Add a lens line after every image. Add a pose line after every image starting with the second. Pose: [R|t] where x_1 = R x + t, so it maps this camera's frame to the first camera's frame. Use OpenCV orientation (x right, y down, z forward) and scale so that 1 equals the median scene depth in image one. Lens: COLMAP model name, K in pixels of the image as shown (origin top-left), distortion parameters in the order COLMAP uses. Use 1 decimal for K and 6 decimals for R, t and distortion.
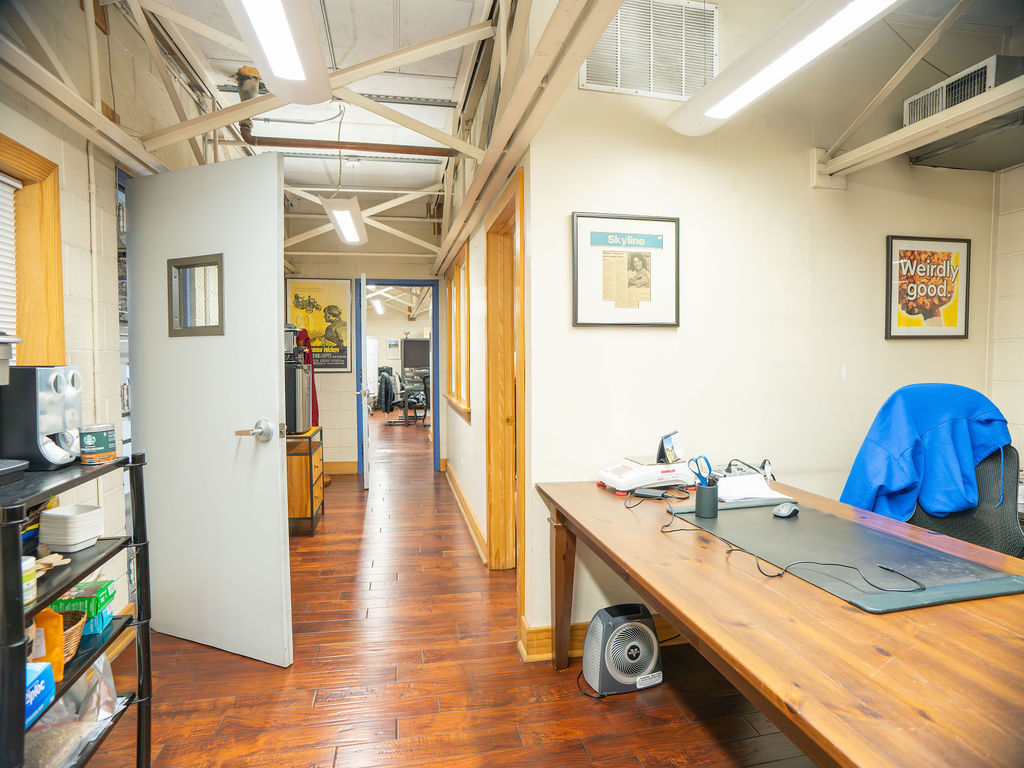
lens RADIAL K [[567.8, 0, 510.5], [0, 567.8, 385.9], [0, 0, 1]] dist [-0.063478, -0.000524]
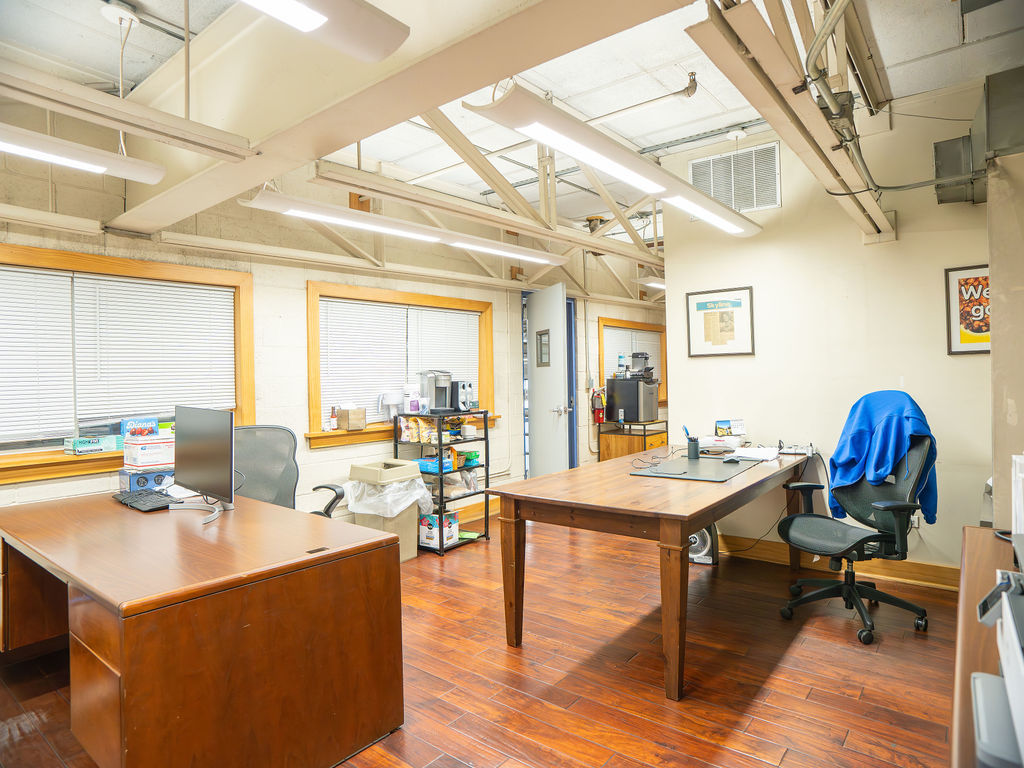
lens RADIAL K [[585.7, 0, 511.8], [0, 585.7, 379.9], [0, 0, 1]] dist [-0.037245, 0.007096]
pose [[0.641772, -0.005531, -0.766876, 1.099241], [-0.018634, 0.999566, -0.022803, 0.016322], [0.766669, 0.028924, 0.641390, -0.560083]]
